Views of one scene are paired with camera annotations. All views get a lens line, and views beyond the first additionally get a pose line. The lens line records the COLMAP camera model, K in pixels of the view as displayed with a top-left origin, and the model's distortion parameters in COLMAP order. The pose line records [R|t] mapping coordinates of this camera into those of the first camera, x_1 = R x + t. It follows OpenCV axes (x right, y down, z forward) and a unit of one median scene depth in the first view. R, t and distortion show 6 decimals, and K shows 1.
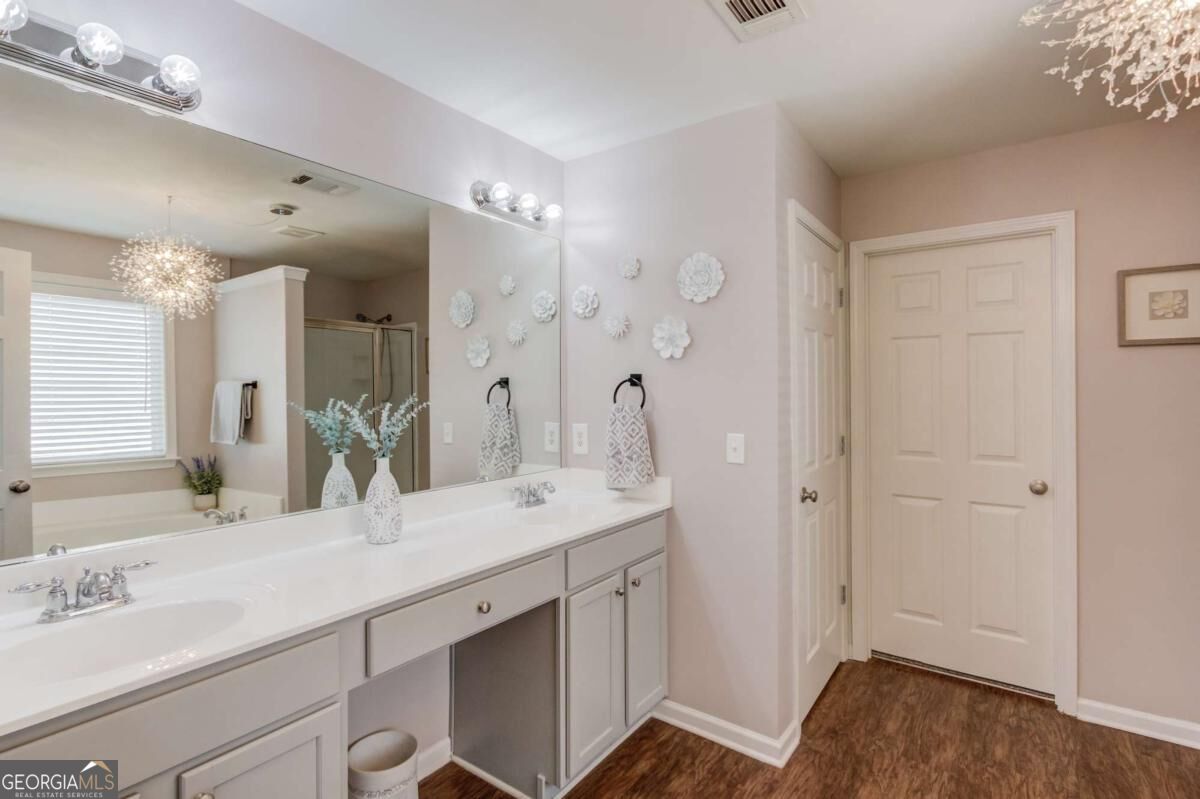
lens RADIAL K [[587.1, 0, 650.5], [0, 587.1, 390.1], [0, 0, 1]] dist [-0.010209, 0.009958]
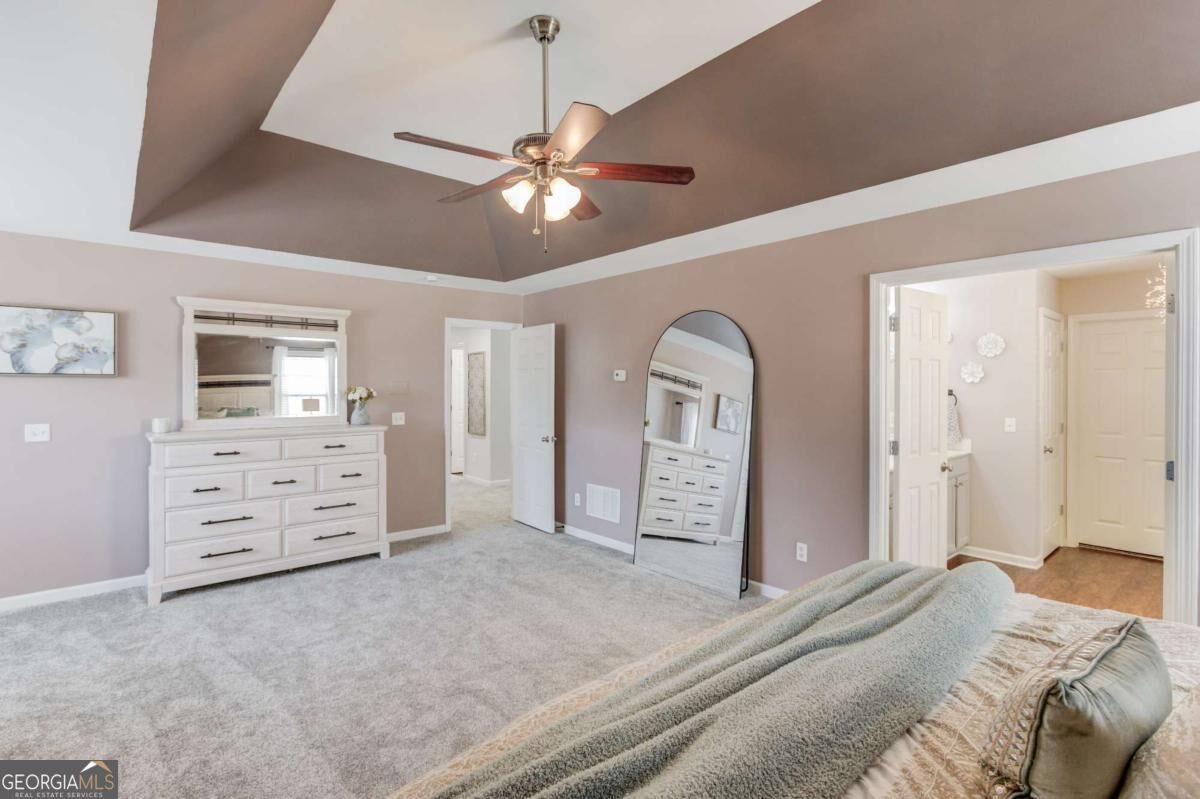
lens RADIAL K [[587.1, 0, 600.3], [0, 587.1, 396.8], [0, 0, 1]] dist [-0.010209, 0.009958]
pose [[0.960650, 0.009801, -0.277589, -0.663290], [-0.007735, 0.999934, 0.008537, -0.010559], [0.277654, -0.006054, 0.960662, -1.390422]]
